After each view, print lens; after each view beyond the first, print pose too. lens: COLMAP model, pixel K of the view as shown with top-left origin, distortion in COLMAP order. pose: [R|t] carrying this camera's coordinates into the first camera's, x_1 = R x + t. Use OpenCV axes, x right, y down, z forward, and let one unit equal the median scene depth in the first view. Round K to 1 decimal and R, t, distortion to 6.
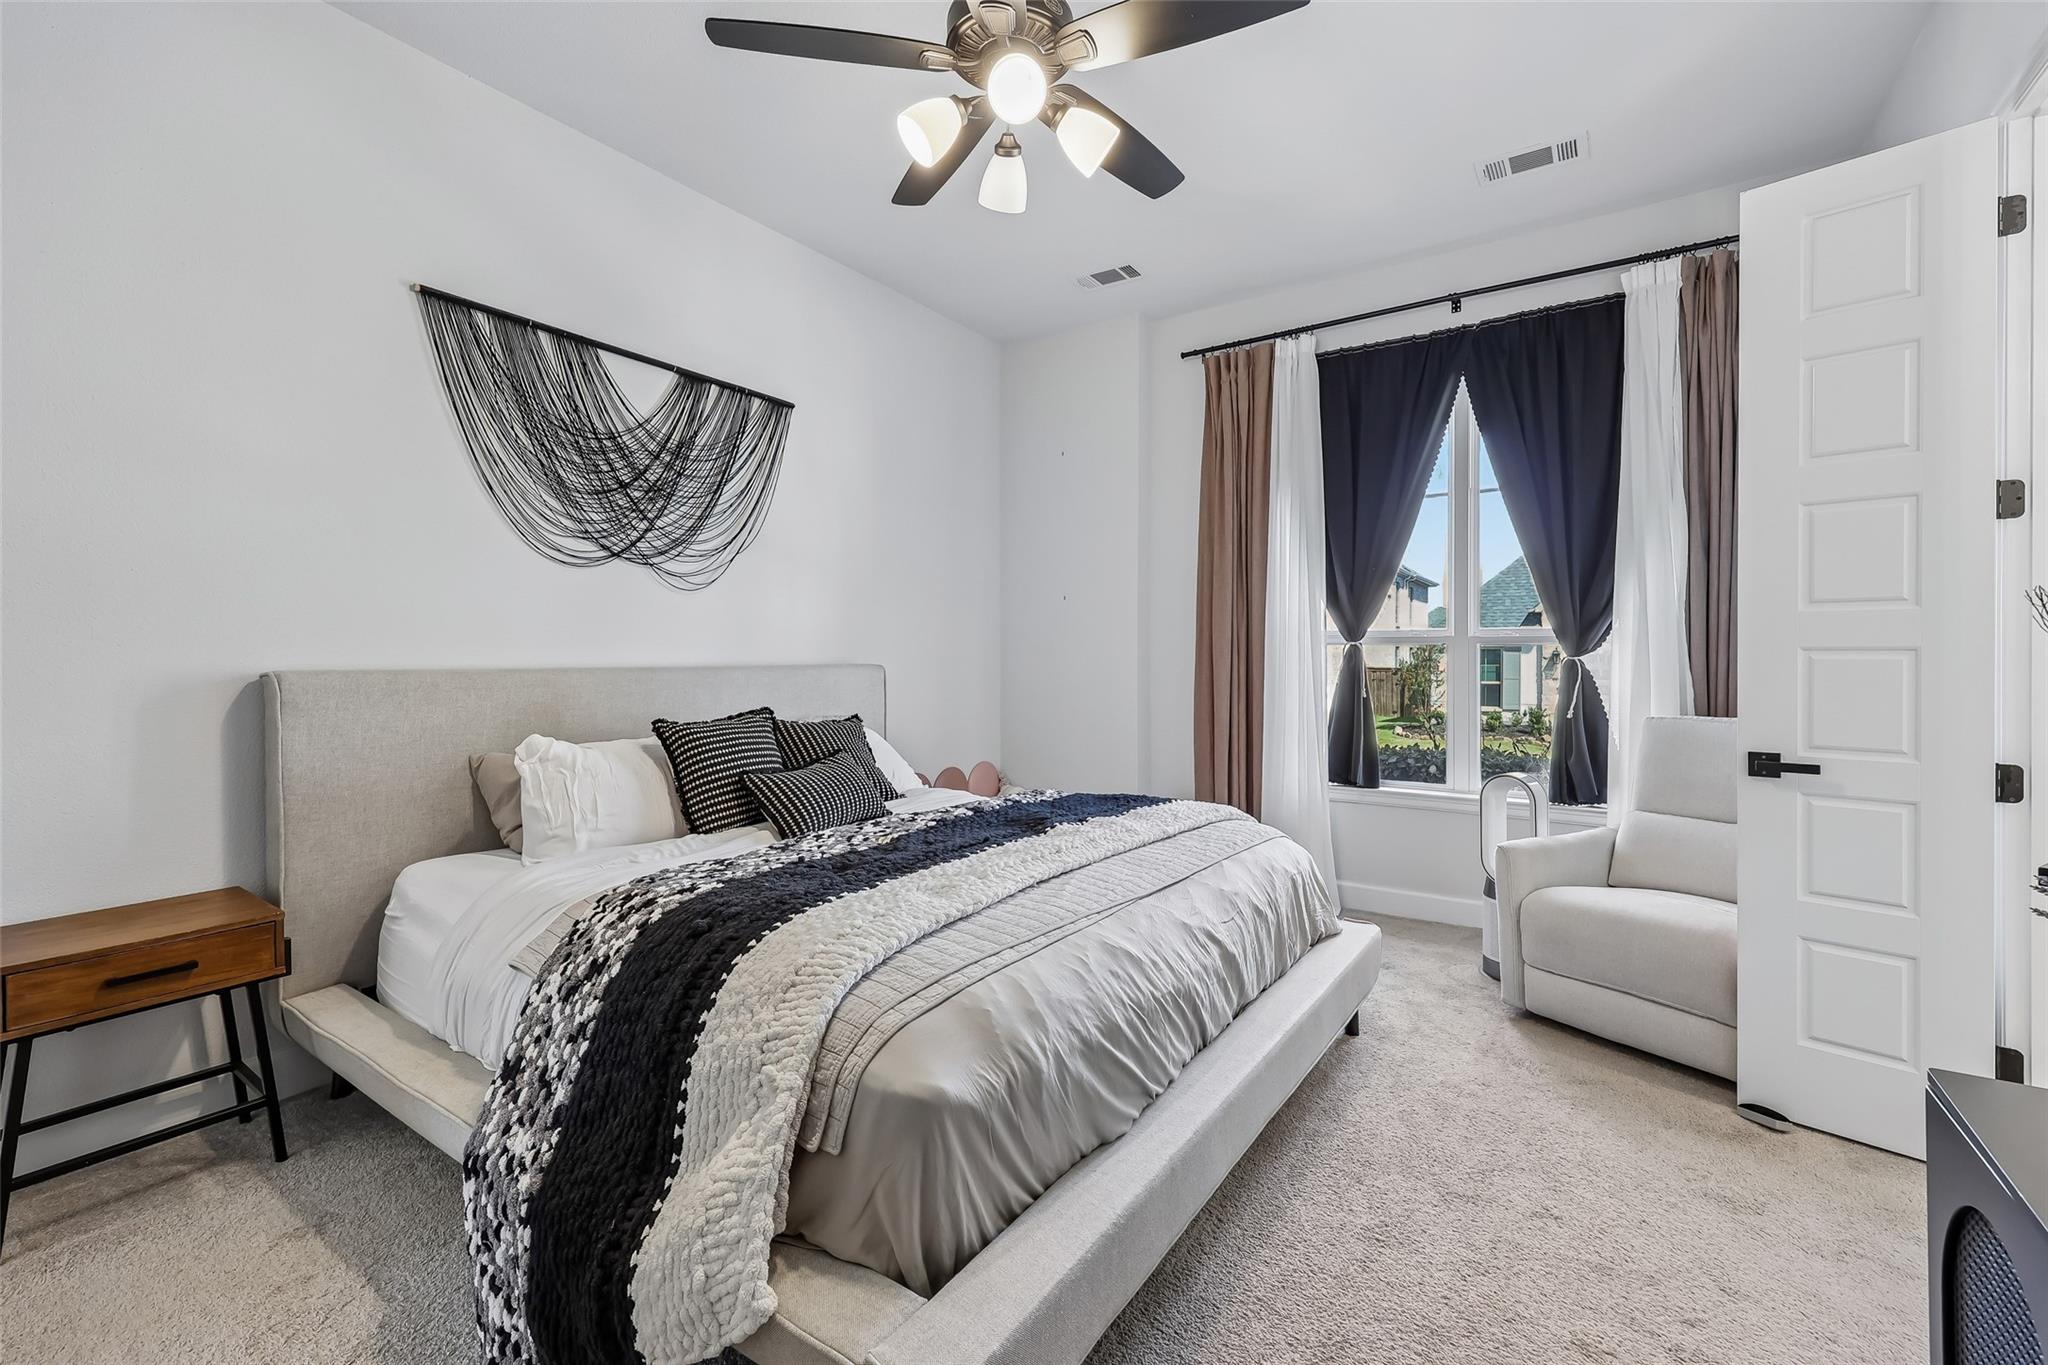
lens RADIAL K [[843.6, 0, 1024.0], [0, 843.6, 670.3], [0, 0, 1]] dist [0.002227, -0.000006]
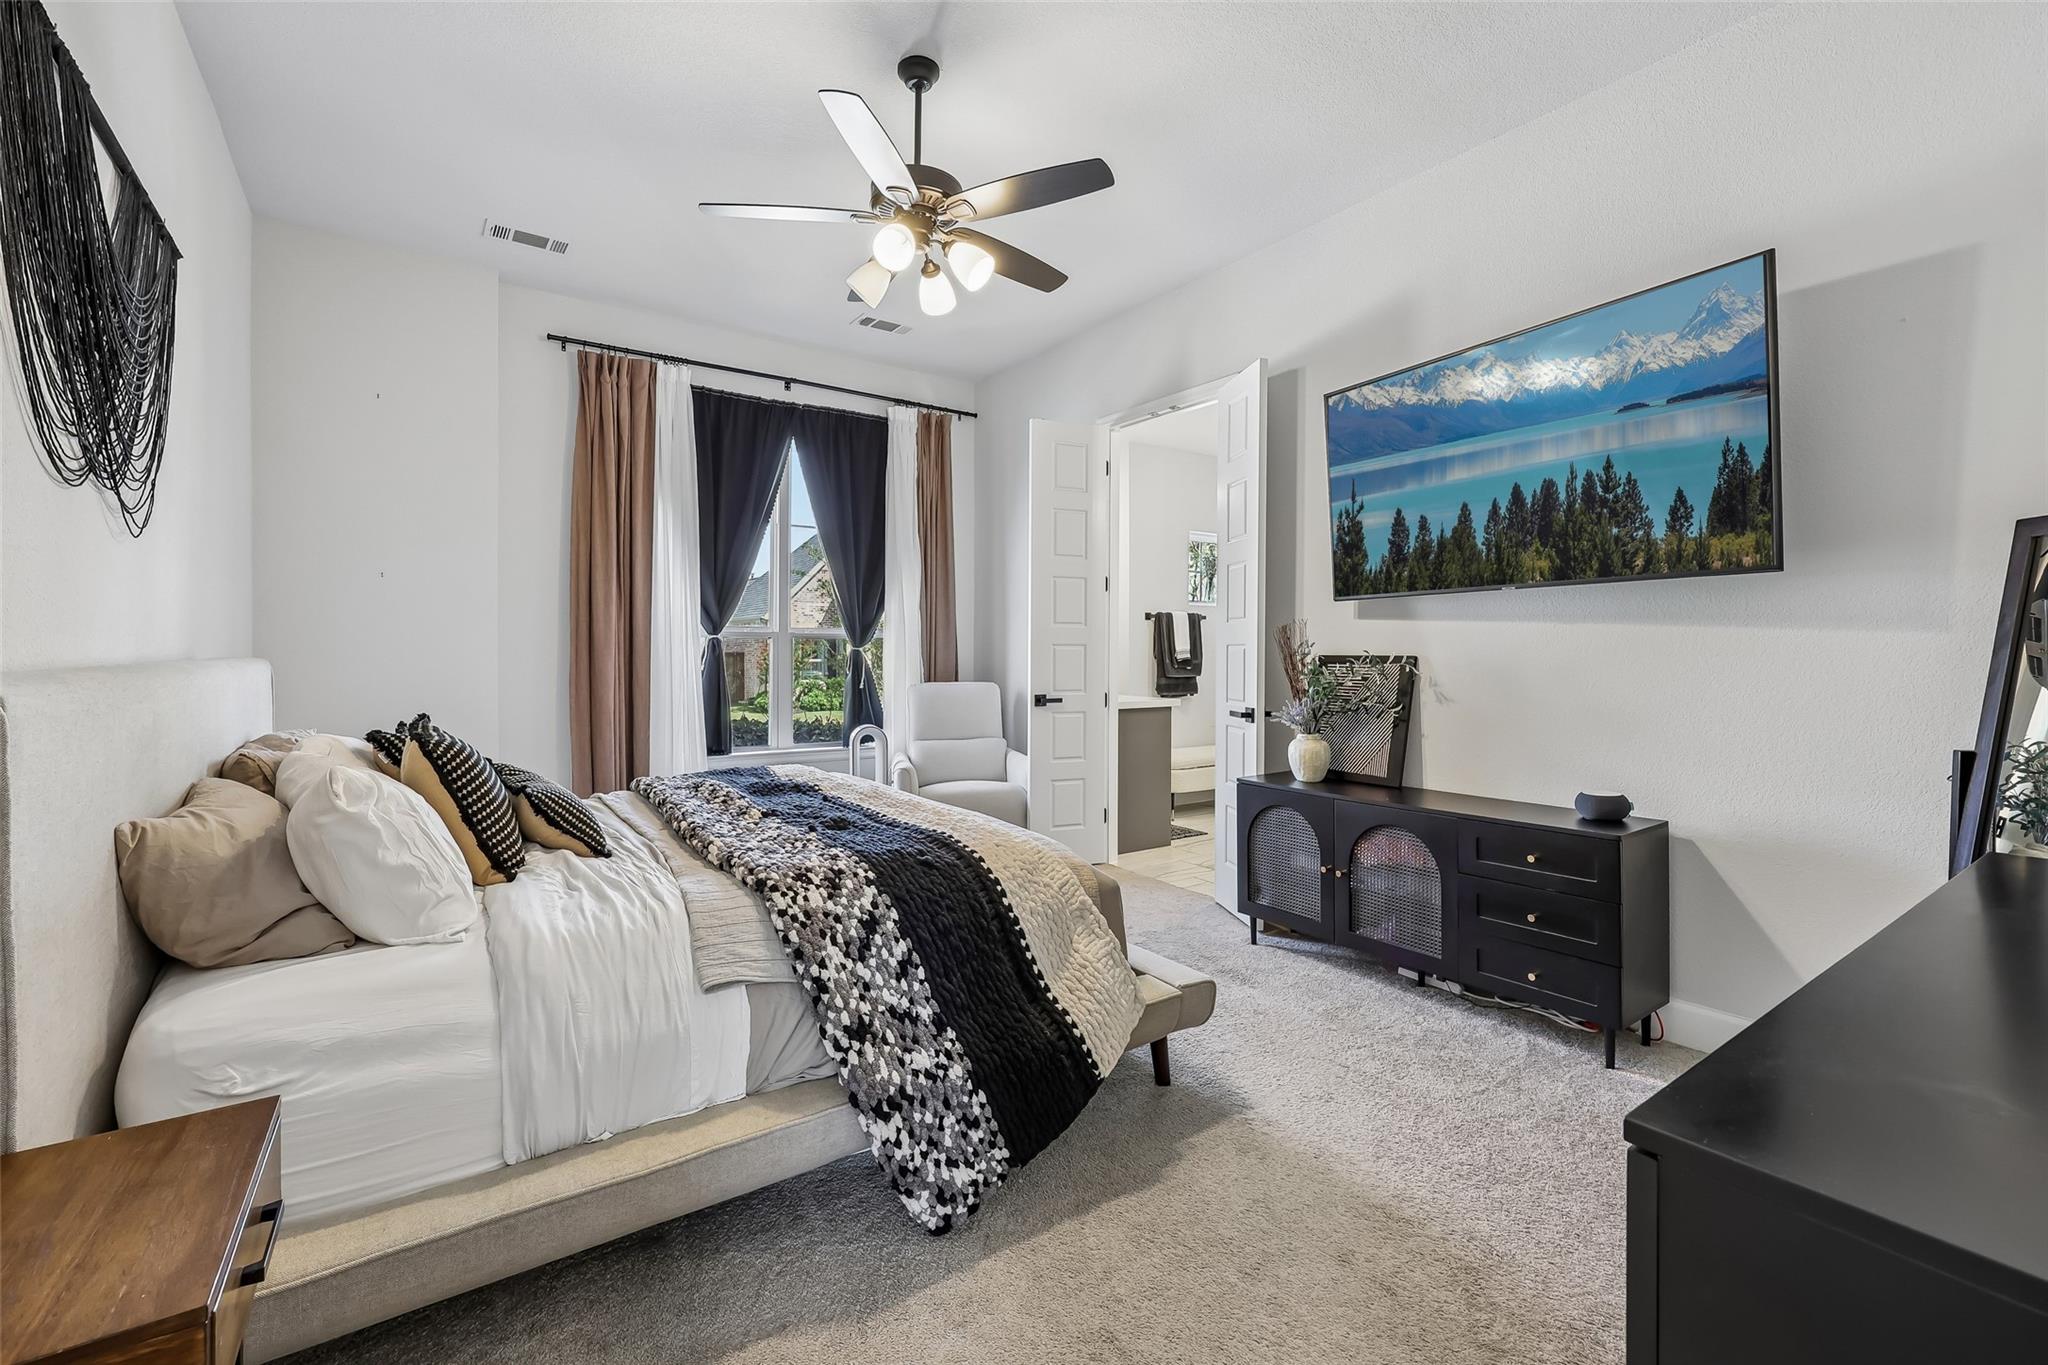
lens RADIAL K [[843.6, 0, 1024.0], [0, 843.6, 670.3], [0, 0, 1]] dist [0.002227, -0.000006]
pose [[0.367859, -0.024381, 0.929562, -0.693026], [0.012497, 0.999696, 0.021275, -0.004104], [-0.929798, 0.003790, 0.368052, 0.182786]]
